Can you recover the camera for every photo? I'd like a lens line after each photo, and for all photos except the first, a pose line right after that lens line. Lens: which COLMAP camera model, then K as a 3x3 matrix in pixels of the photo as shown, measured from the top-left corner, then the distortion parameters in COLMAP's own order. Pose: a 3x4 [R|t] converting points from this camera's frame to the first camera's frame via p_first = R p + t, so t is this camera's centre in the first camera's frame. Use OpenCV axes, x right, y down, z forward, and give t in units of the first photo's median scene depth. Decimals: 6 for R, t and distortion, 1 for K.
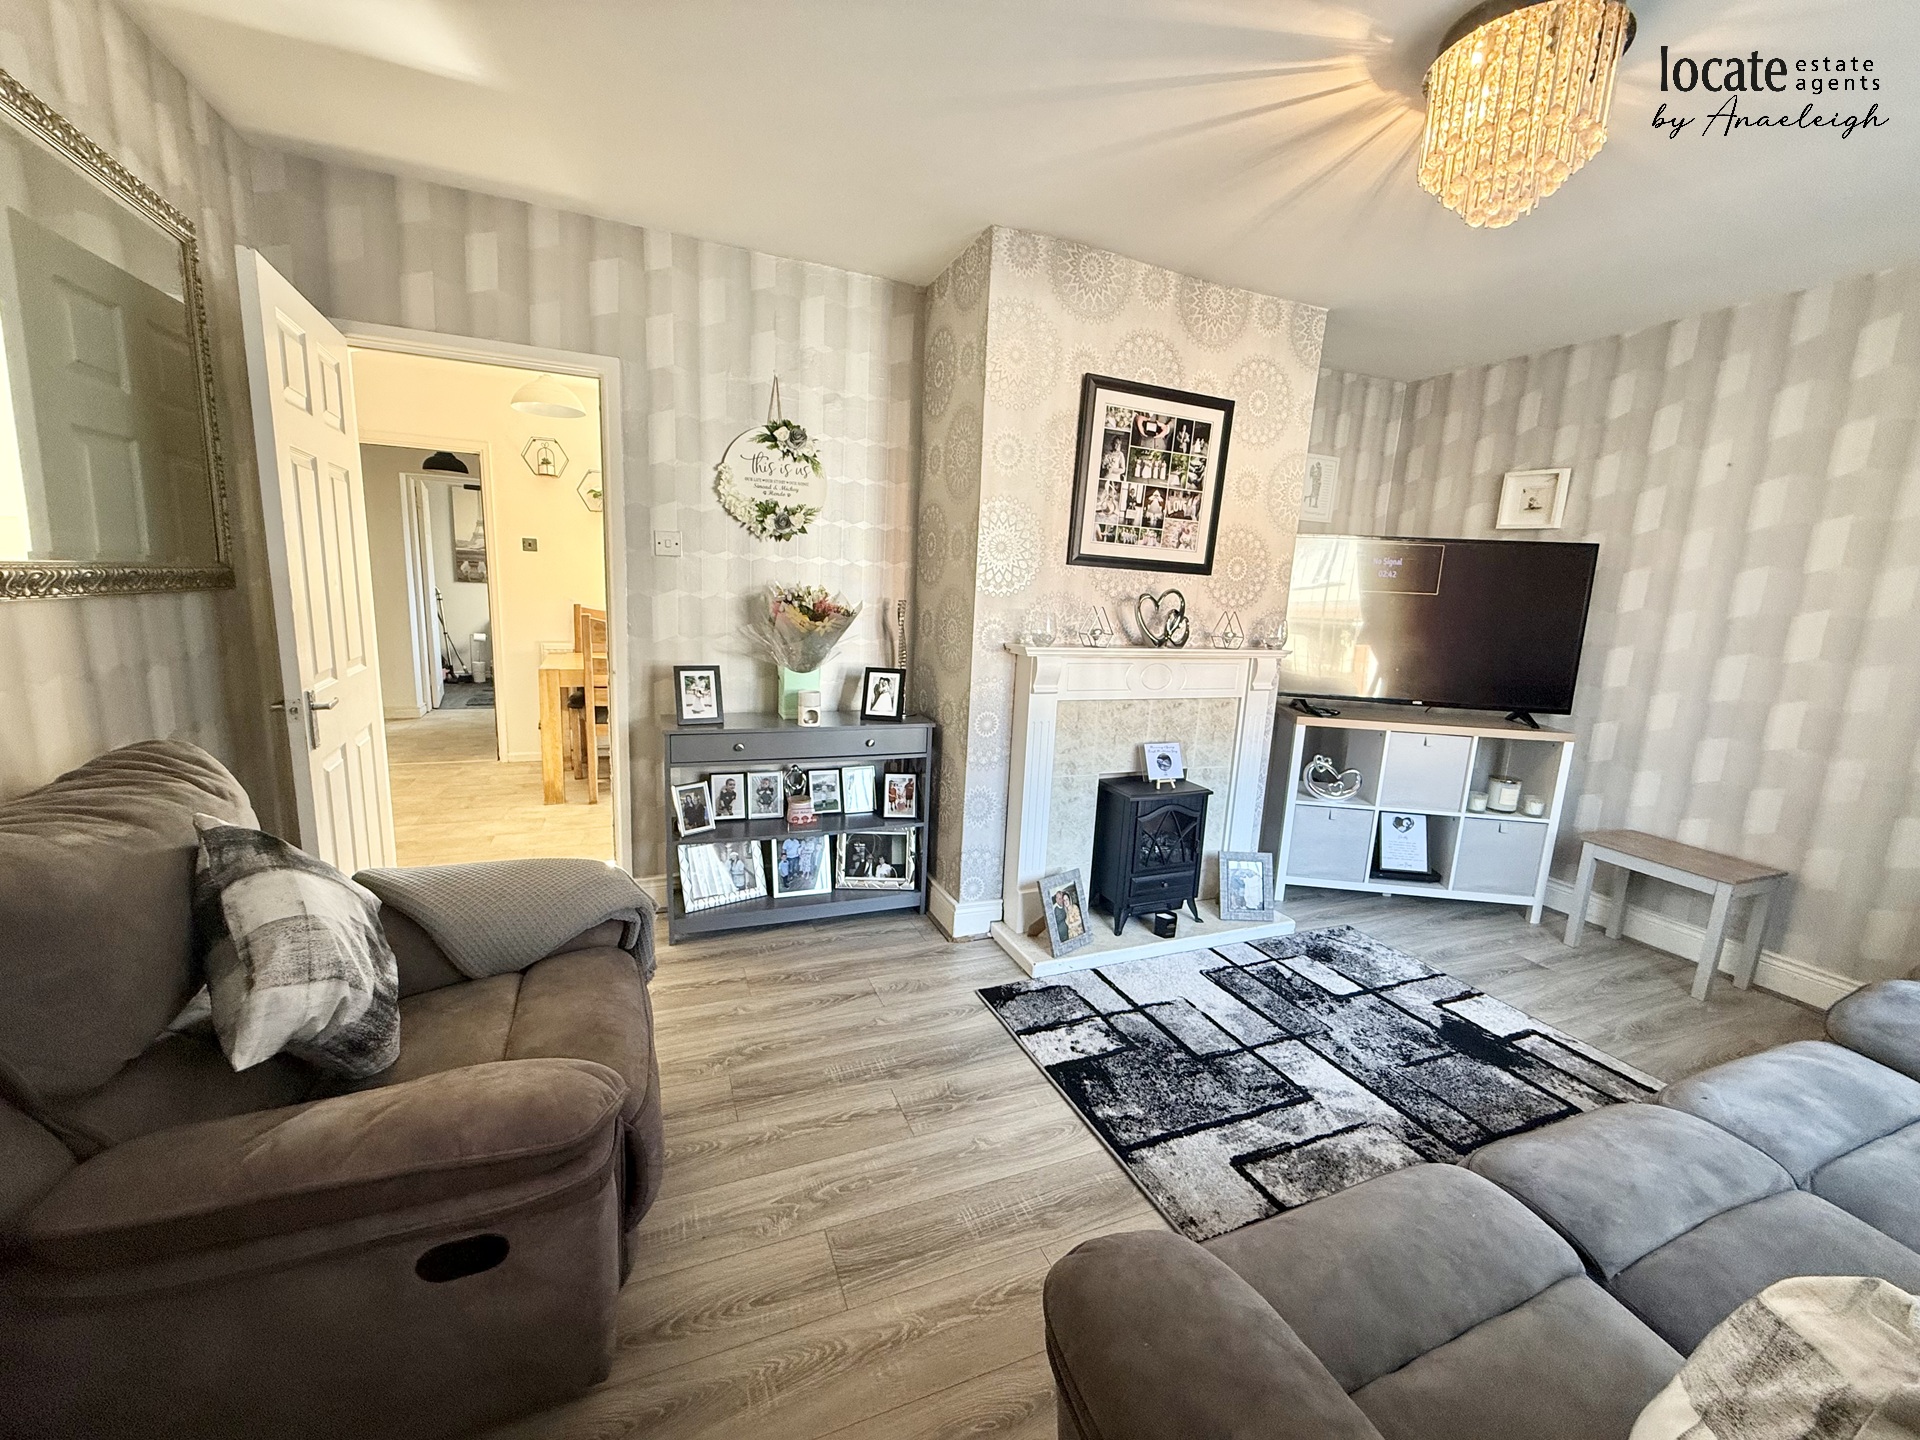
lens RADIAL K [[763.5, 0, 951.2], [0, 763.5, 720.1], [0, 0, 1]] dist [-0.000111, -0.000098]
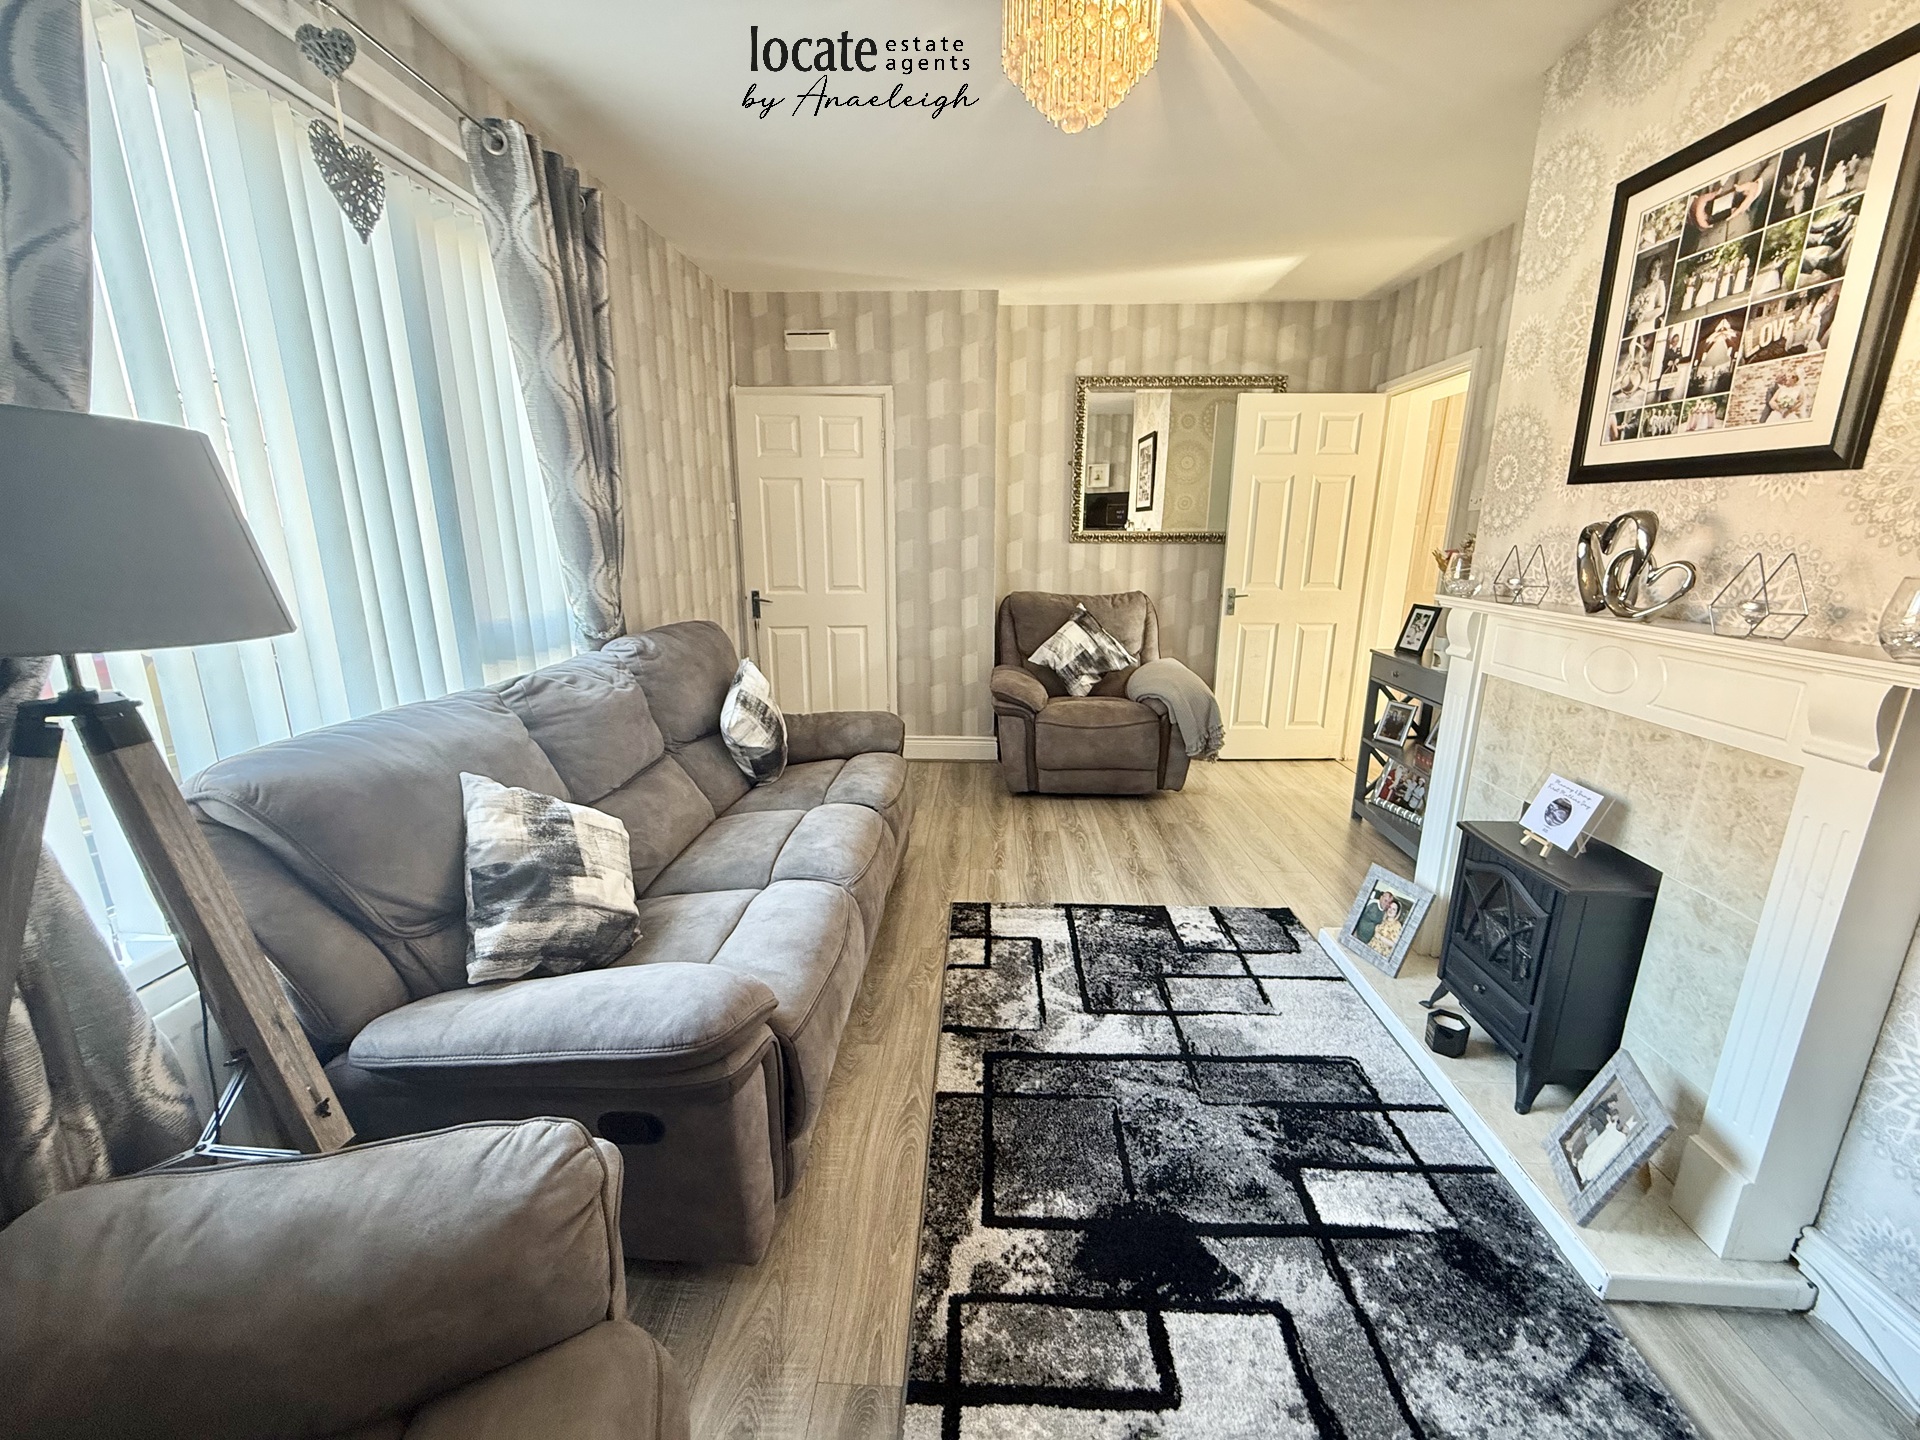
lens RADIAL K [[763.5, 0, 951.2], [0, 763.5, 720.1], [0, 0, 1]] dist [-0.000111, -0.000098]
pose [[-0.427606, 0.175676, -0.886731, 1.026188], [-0.179475, 0.944907, 0.273749, -0.092199], [0.885969, 0.276203, -0.372519, 0.818587]]
